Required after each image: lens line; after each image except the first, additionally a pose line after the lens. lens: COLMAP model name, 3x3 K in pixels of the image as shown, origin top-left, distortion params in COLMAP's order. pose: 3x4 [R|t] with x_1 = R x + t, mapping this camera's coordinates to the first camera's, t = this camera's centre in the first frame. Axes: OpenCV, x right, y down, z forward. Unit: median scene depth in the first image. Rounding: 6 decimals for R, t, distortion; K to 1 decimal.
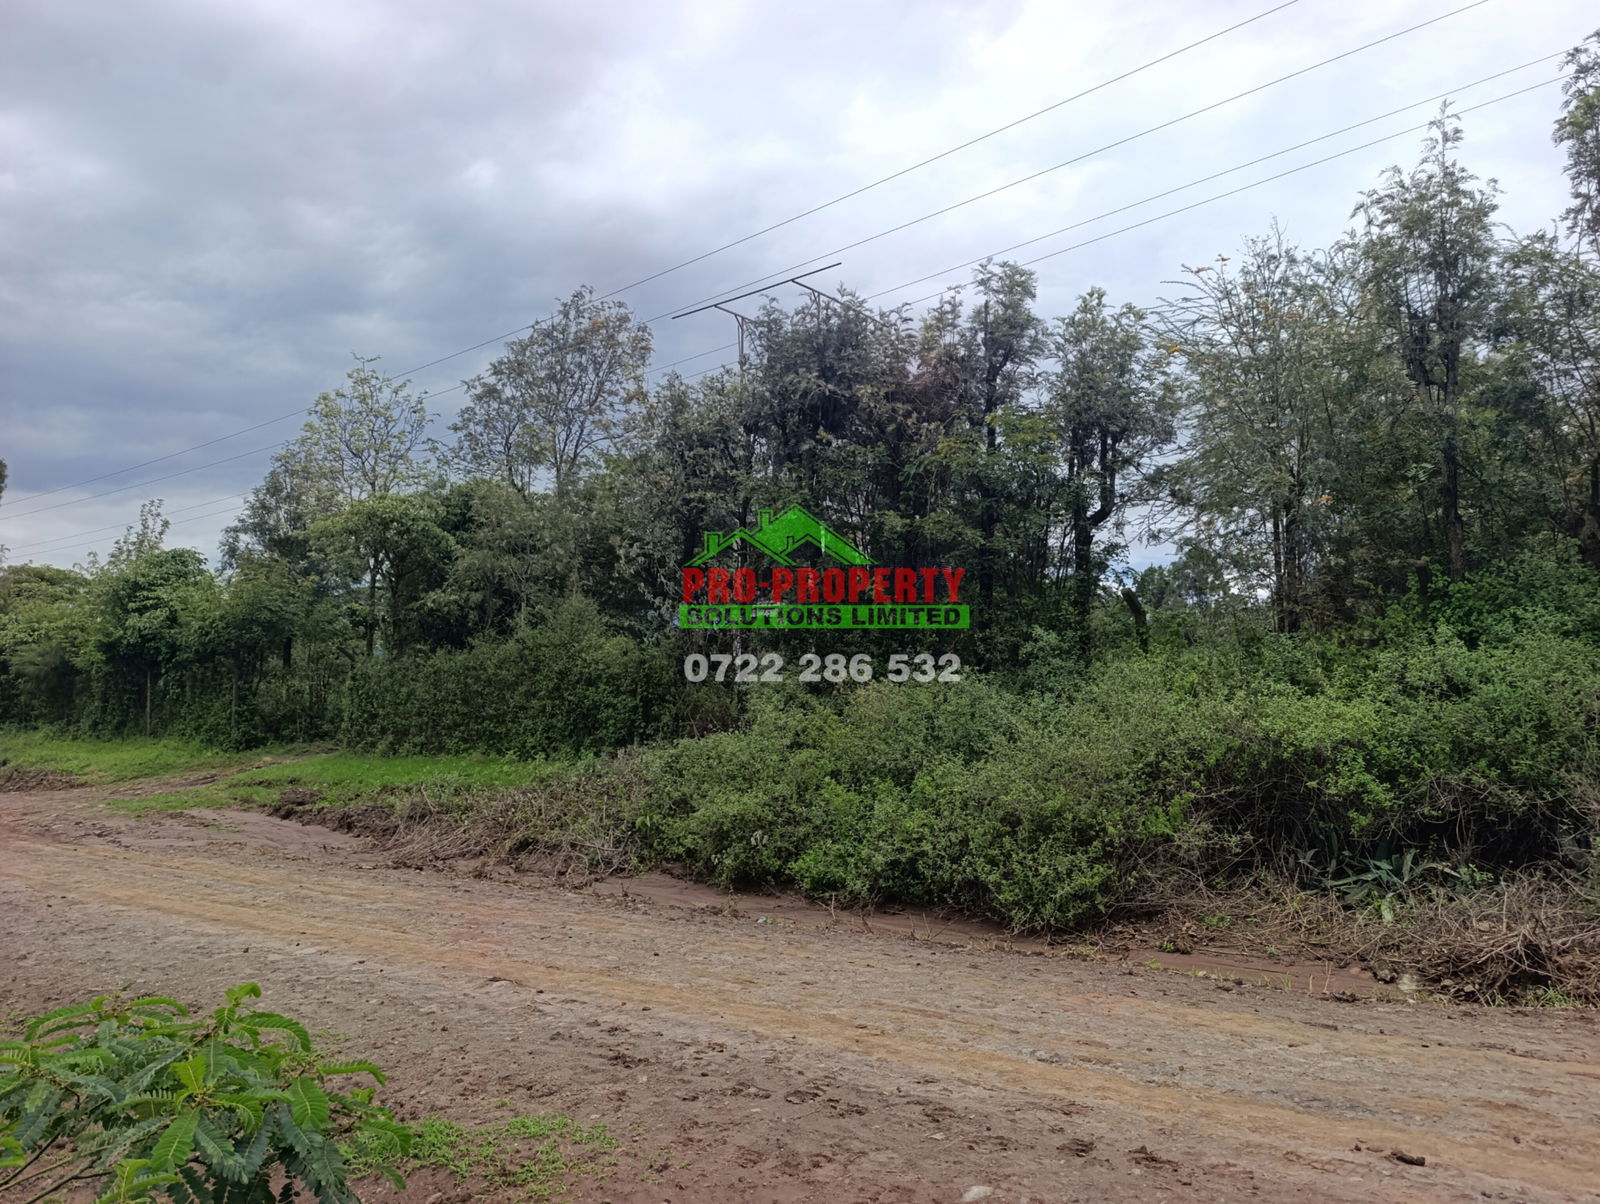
lens RADIAL K [[1066.8, 0, 798.8], [0, 1066.8, 605.8], [0, 0, 1]] dist [0.018233, -0.030430]
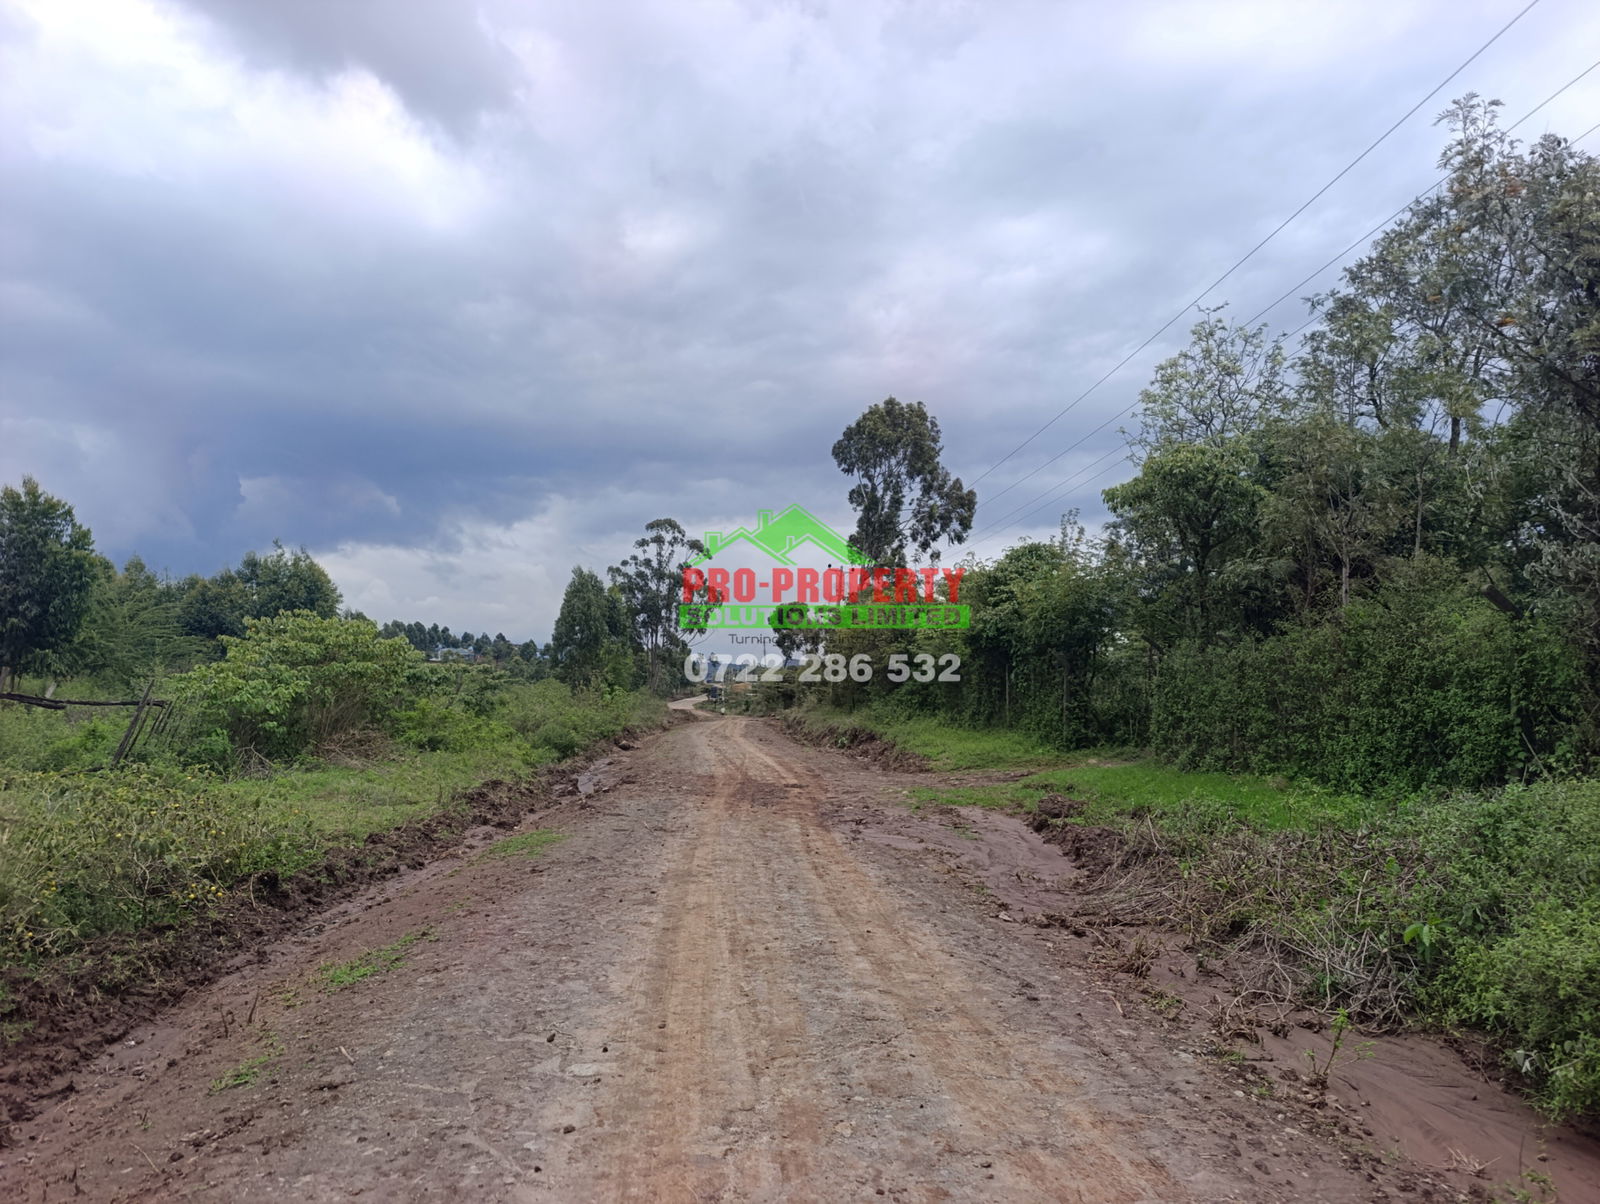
lens RADIAL K [[1066.8, 0, 806.9], [0, 1066.8, 611.5], [0, 0, 1]] dist [0.018233, -0.030430]
pose [[0.662204, -0.017326, -0.749123, 0.031695], [0.012770, 0.999848, -0.011837, 0.028076], [0.749215, -0.001728, 0.662325, 0.259148]]
